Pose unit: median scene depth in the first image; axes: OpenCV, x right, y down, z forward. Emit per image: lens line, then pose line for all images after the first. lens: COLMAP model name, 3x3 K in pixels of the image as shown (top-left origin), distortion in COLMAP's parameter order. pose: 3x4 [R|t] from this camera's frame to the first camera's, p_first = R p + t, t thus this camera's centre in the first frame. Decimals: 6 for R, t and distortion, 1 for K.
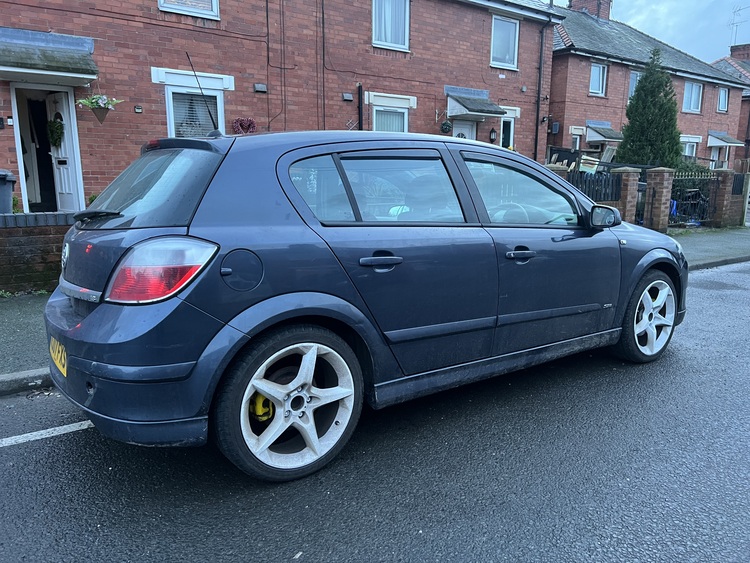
lens RADIAL K [[563.2, 0, 372.1], [0, 563.2, 280.3], [0, 0, 1]] dist [0.062876, -0.064161]
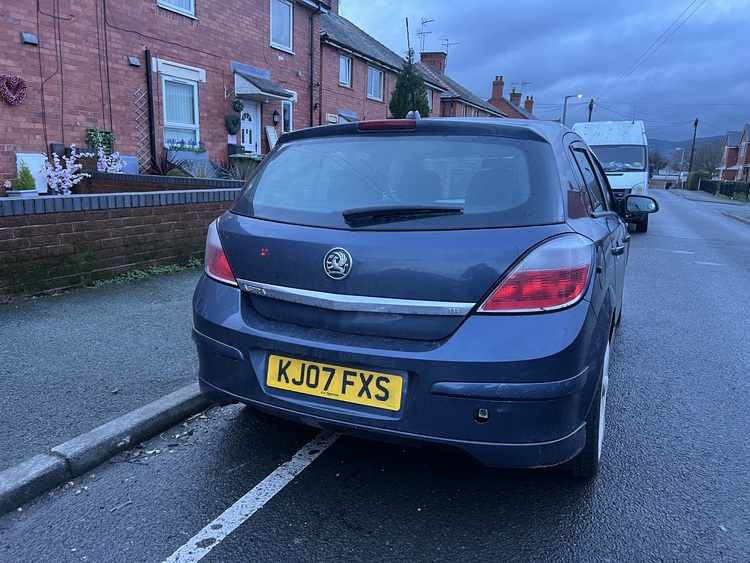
lens RADIAL K [[562.9, 0, 379.3], [0, 562.9, 282.9], [0, 0, 1]] dist [0.064351, -0.067032]
pose [[0.867197, -0.078591, 0.491723, -0.157829], [0.060799, 0.996790, 0.052091, -0.009711], [-0.494239, -0.015277, 0.869192, 0.051607]]
